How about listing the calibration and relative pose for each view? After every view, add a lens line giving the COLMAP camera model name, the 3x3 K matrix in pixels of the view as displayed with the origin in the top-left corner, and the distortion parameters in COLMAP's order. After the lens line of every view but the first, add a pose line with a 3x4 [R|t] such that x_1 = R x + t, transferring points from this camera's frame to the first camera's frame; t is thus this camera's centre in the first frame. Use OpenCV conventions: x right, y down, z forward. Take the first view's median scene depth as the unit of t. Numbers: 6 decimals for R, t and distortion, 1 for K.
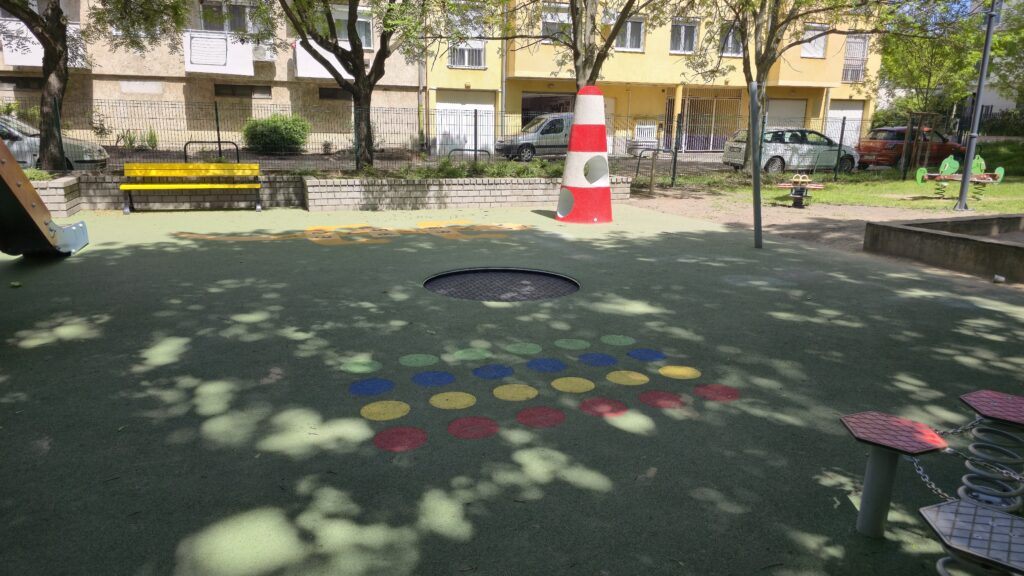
lens RADIAL K [[669.6, 0, 513.1], [0, 669.6, 269.2], [0, 0, 1]] dist [0.041275, -0.052368]
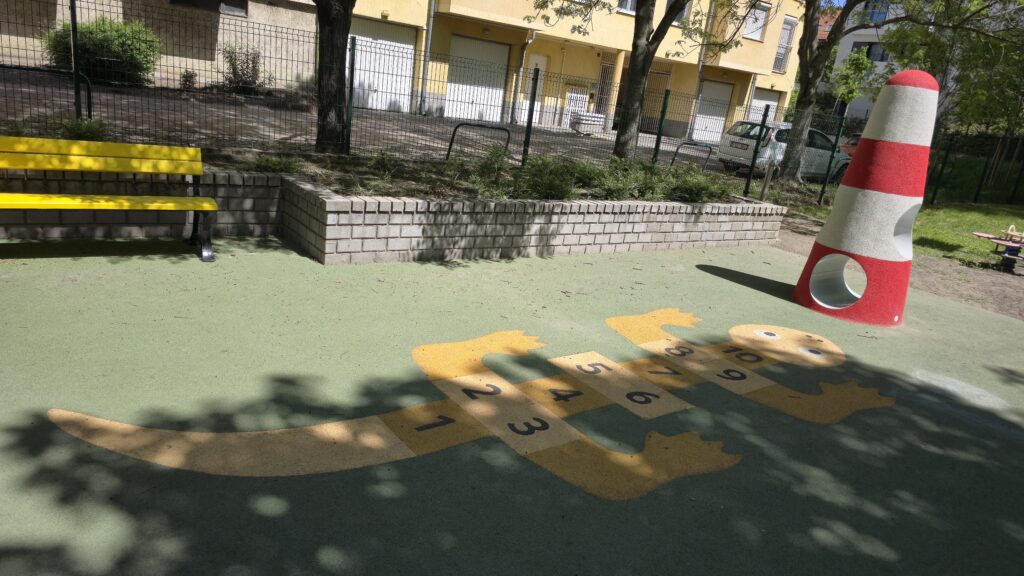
lens RADIAL K [[669.6, 0, 513.1], [0, 669.6, 269.2], [0, 0, 1]] dist [0.041275, -0.052368]
pose [[0.955554, 0.038362, 0.292308, -0.145095], [-0.060917, 0.995793, 0.068449, -0.056710], [-0.288452, -0.083213, 0.953871, 0.239263]]
